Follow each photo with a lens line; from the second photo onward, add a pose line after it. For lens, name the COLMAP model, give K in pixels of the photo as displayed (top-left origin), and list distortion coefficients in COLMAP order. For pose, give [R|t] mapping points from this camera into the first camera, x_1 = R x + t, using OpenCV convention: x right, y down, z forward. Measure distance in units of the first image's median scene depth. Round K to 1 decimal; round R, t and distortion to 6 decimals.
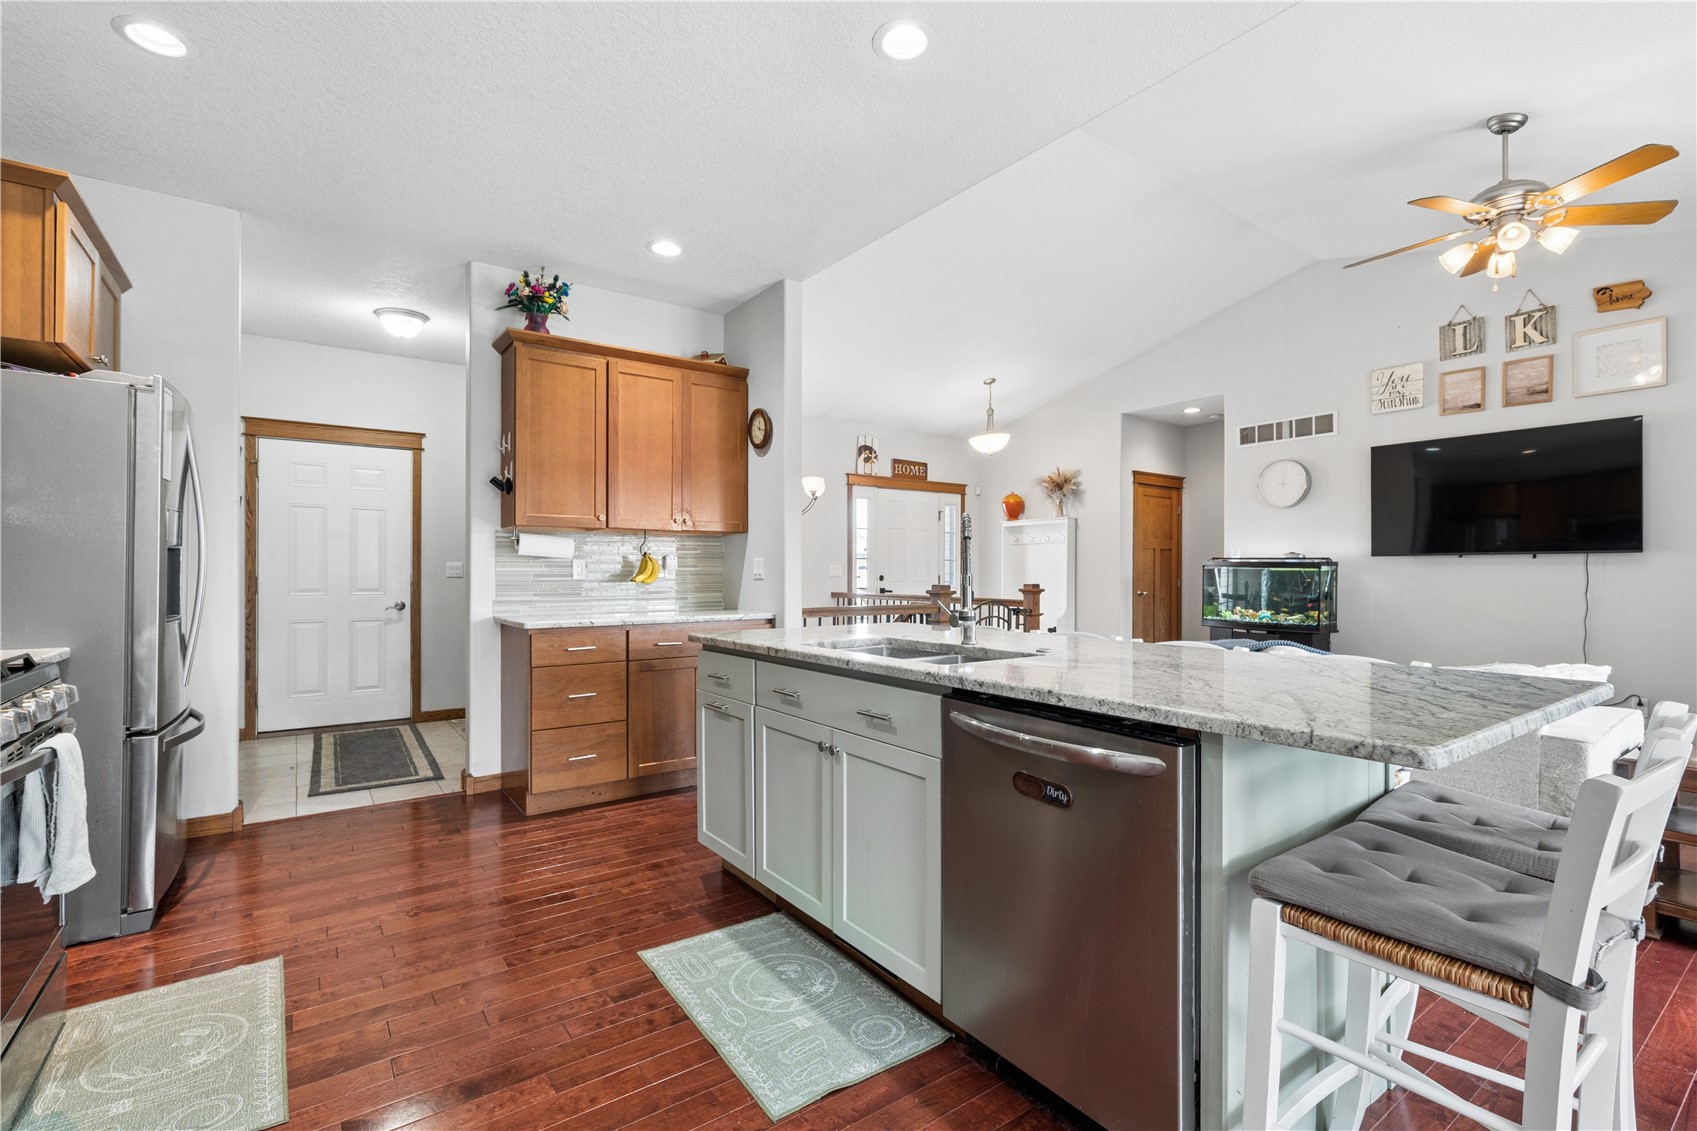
lens RADIAL K [[765.3, 0, 851.5], [0, 765.3, 575.2], [0, 0, 1]] dist [-0.001091, 0.000770]
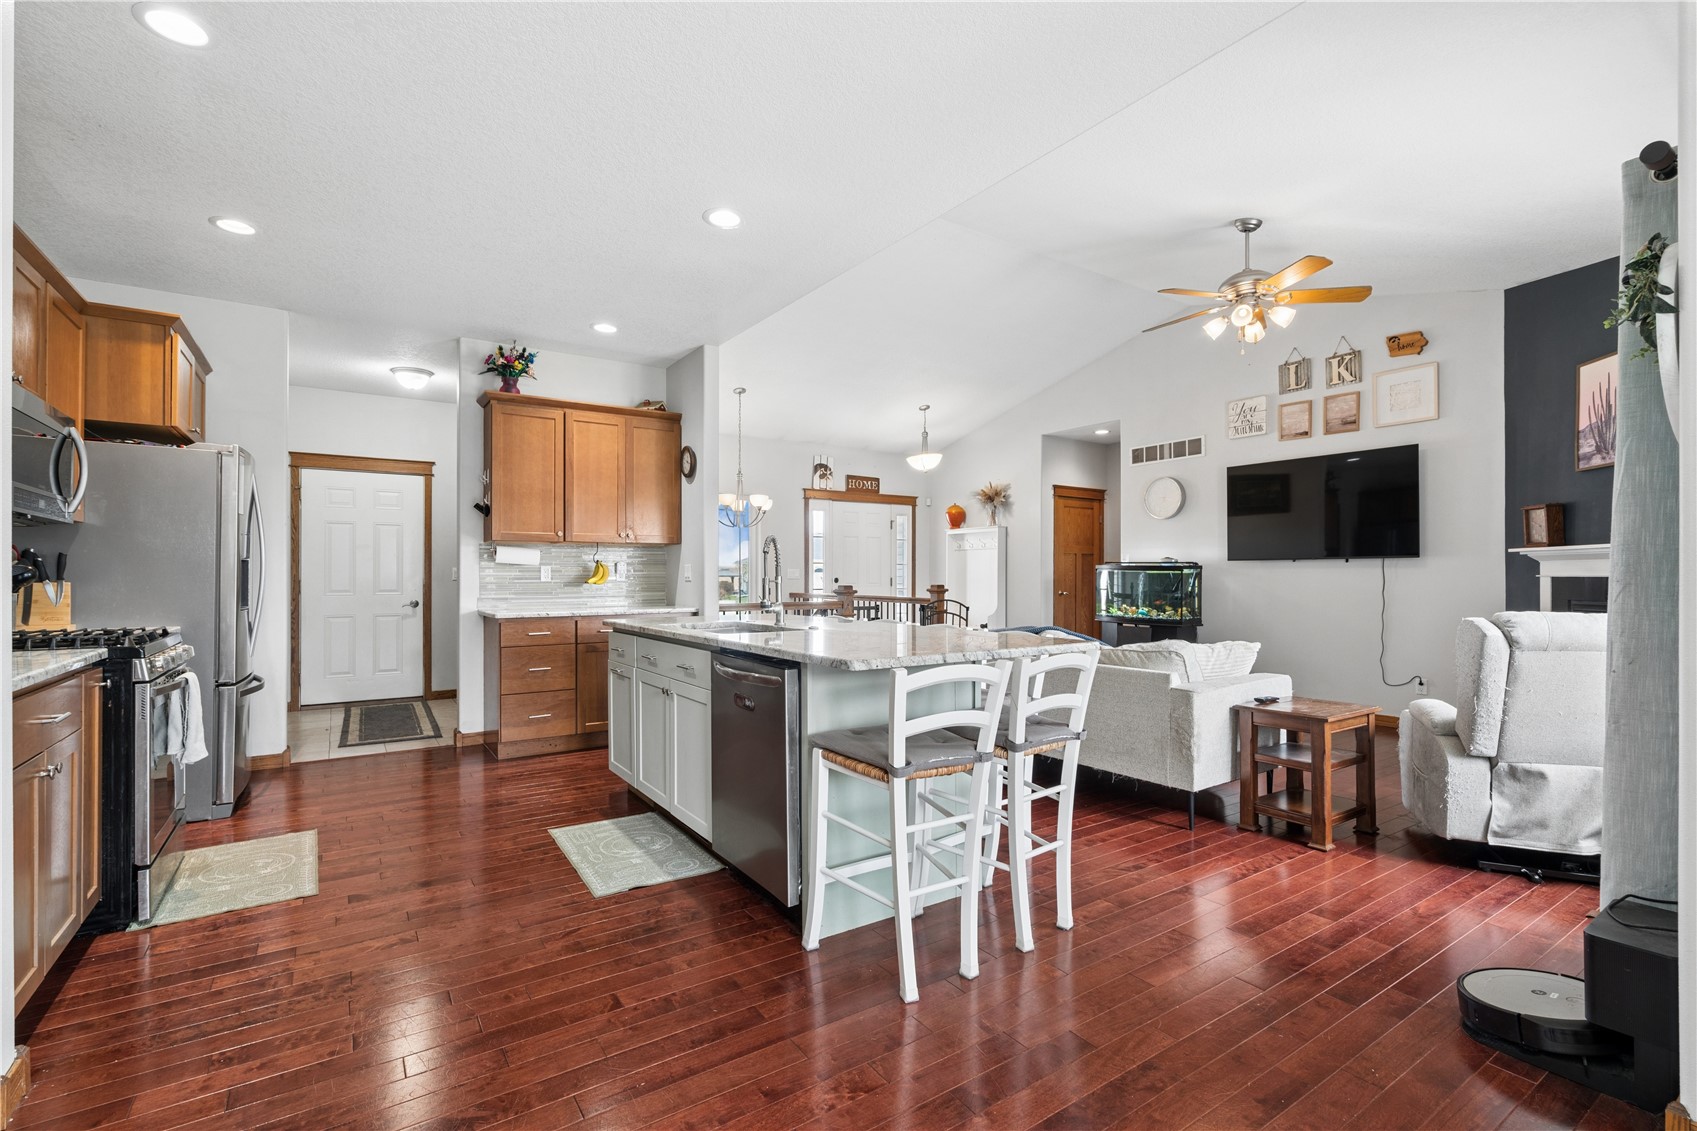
lens RADIAL K [[765.3, 0, 851.5], [0, 765.3, 575.2], [0, 0, 1]] dist [-0.001091, 0.000770]
pose [[0.999364, -0.002202, -0.035584, 0.213990], [0.002077, 0.999991, -0.003566, 0.000677], [0.035592, 0.003490, 0.999360, -0.276782]]
